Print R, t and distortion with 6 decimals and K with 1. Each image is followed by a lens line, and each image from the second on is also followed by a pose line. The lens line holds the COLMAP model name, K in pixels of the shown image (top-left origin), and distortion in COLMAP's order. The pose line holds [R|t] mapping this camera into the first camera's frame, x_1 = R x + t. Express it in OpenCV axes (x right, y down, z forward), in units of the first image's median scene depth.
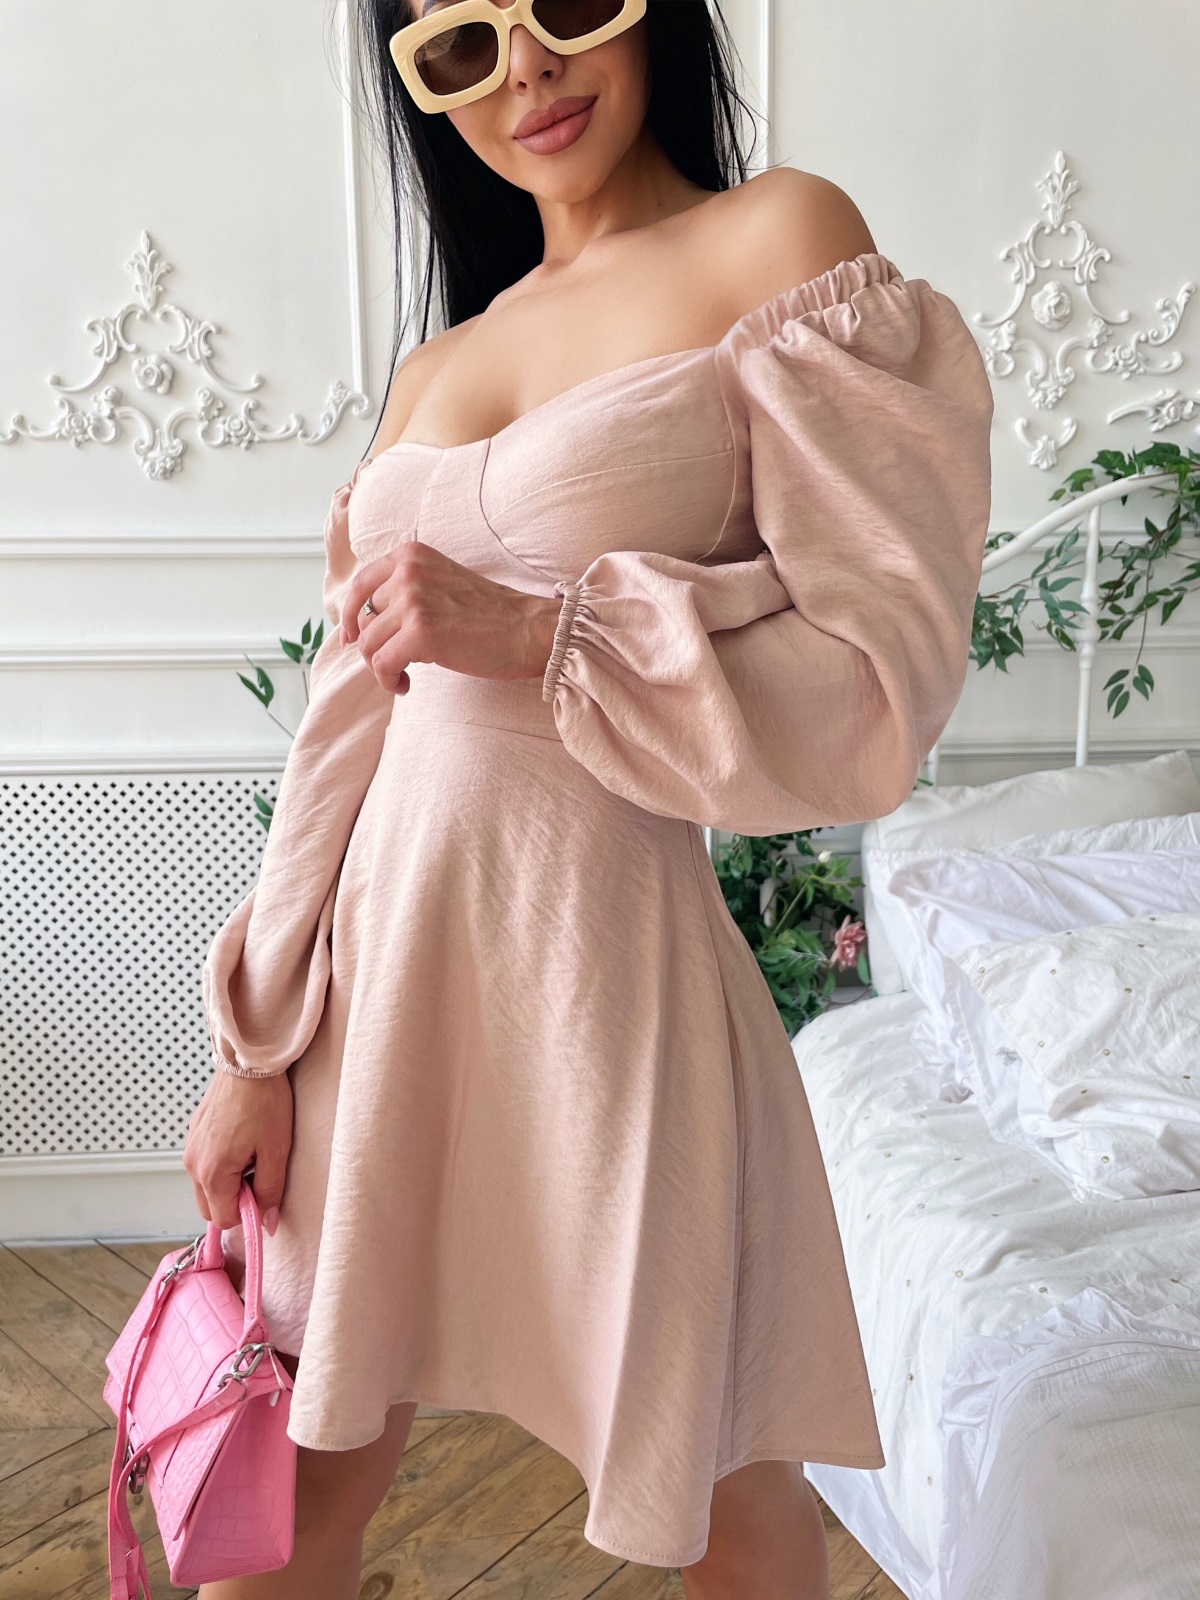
lens RADIAL K [[1210.6, 0, 608.7], [0, 1210.6, 794.5], [0, 0, 1]] dist [0.095701, -0.139276]
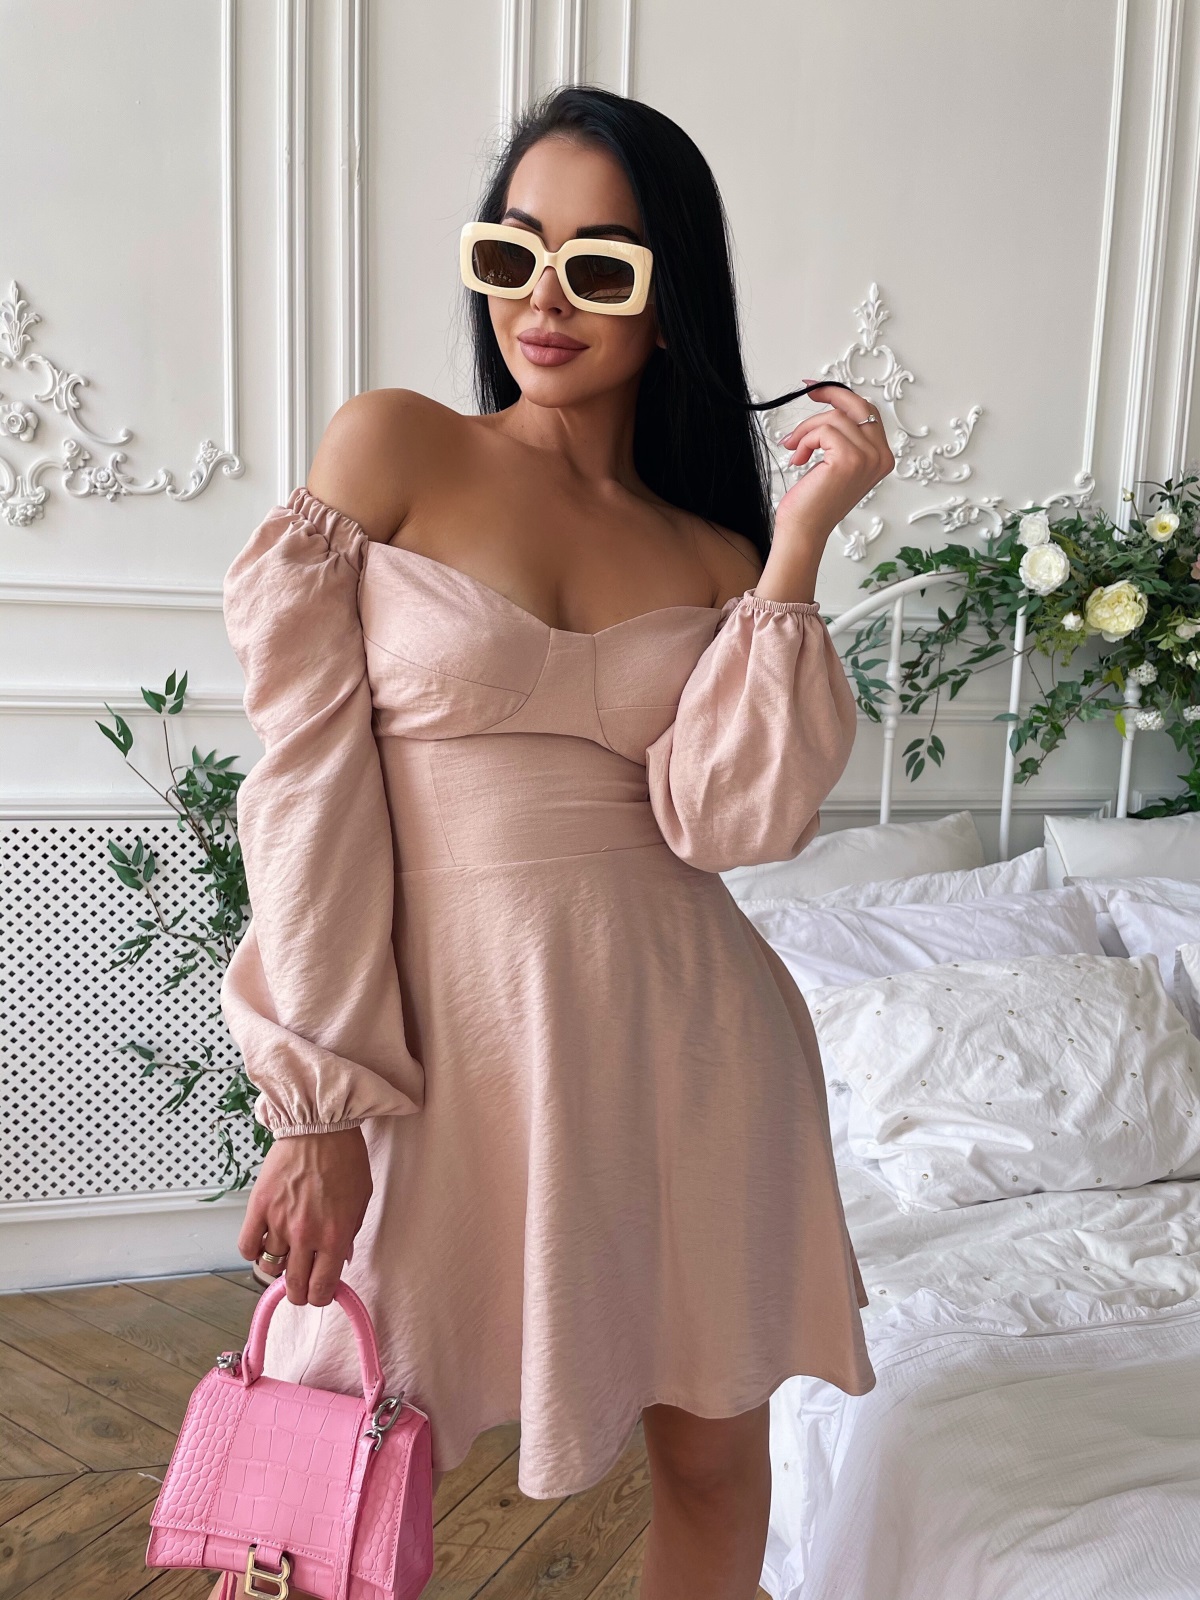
lens RADIAL K [[1210.6, 0, 608.7], [0, 1210.6, 794.5], [0, 0, 1]] dist [0.095701, -0.139276]
pose [[0.983775, 0.017150, 0.178583, -0.073161], [-0.013926, 0.999717, -0.019291, -0.027242], [-0.178863, 0.016491, 0.983736, -0.067620]]
